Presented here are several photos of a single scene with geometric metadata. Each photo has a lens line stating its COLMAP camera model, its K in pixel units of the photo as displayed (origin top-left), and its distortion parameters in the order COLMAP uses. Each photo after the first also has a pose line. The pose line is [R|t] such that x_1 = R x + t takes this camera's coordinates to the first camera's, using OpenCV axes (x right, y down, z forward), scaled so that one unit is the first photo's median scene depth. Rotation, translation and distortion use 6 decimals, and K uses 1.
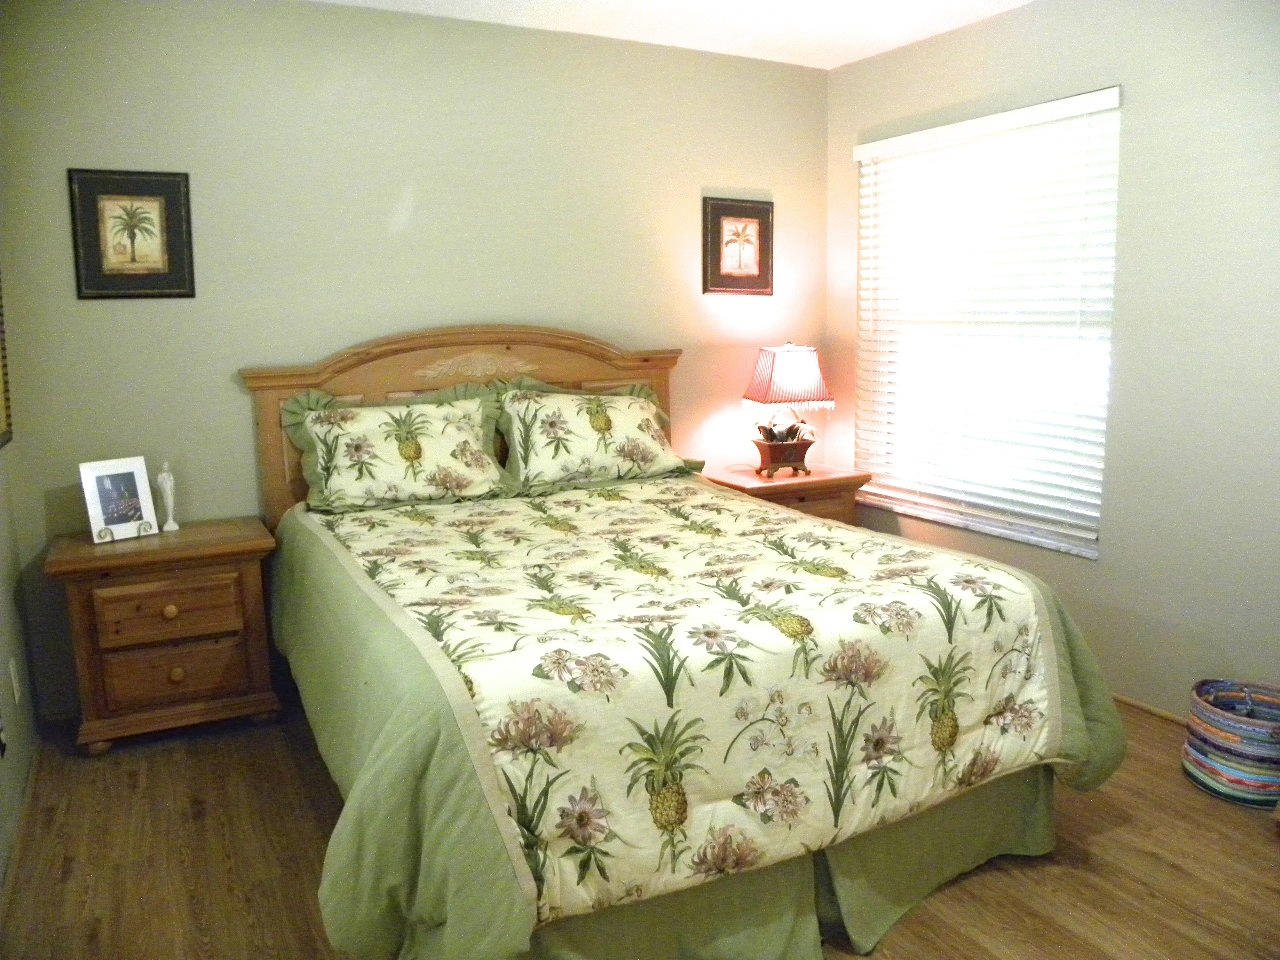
lens RADIAL K [[976.1, 0, 648.8], [0, 976.1, 490.3], [0, 0, 1]] dist [-0.144181, 0.091331]
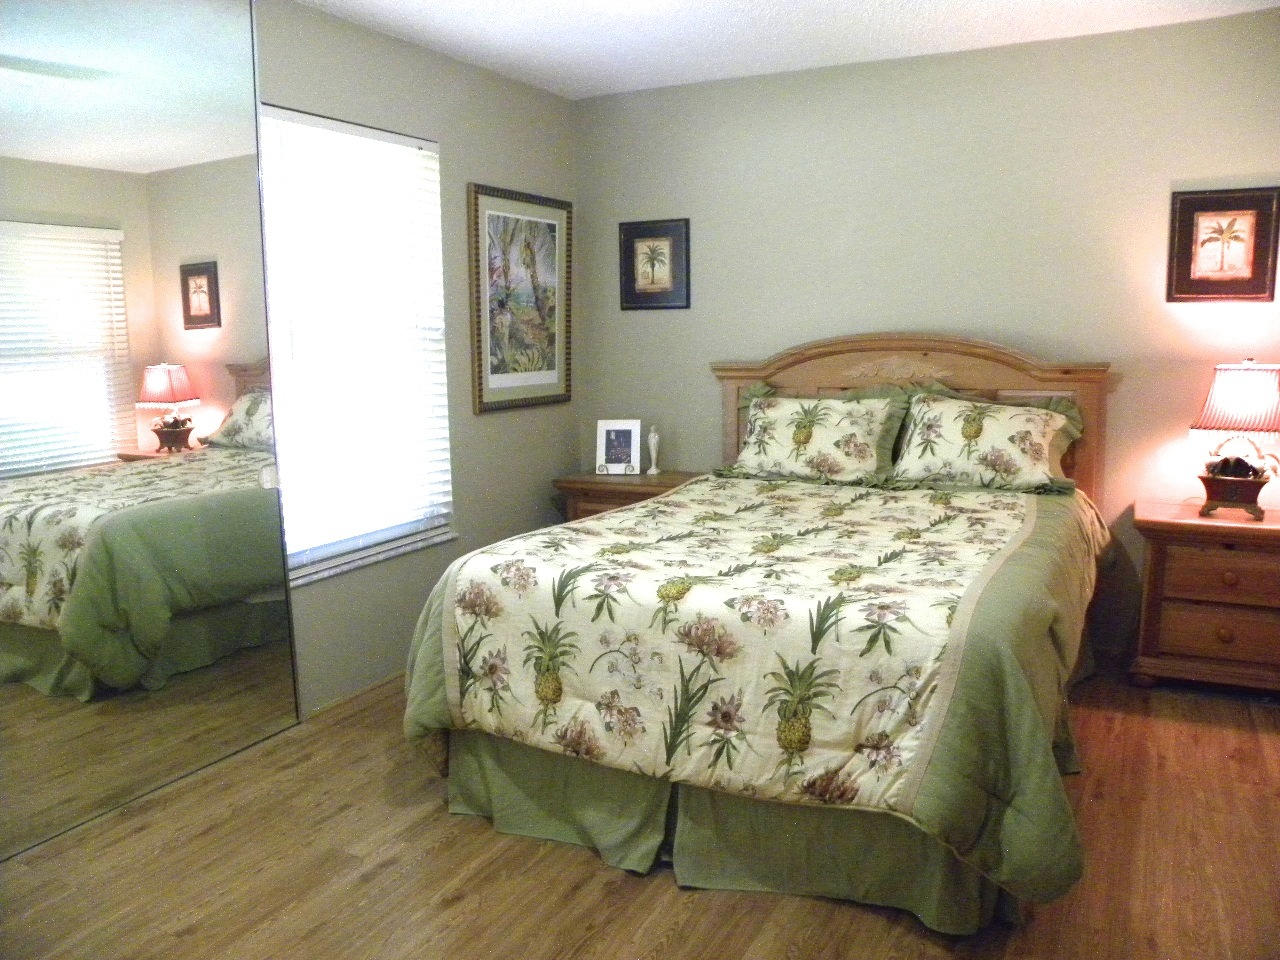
lens RADIAL K [[976.1, 0, 648.8], [0, 976.1, 490.3], [0, 0, 1]] dist [-0.144181, 0.091331]
pose [[0.559576, 0.138631, -0.817102, 0.998938], [-0.131830, 0.988247, 0.077386, -0.066985], [0.818227, 0.064415, 0.571276, 0.245493]]
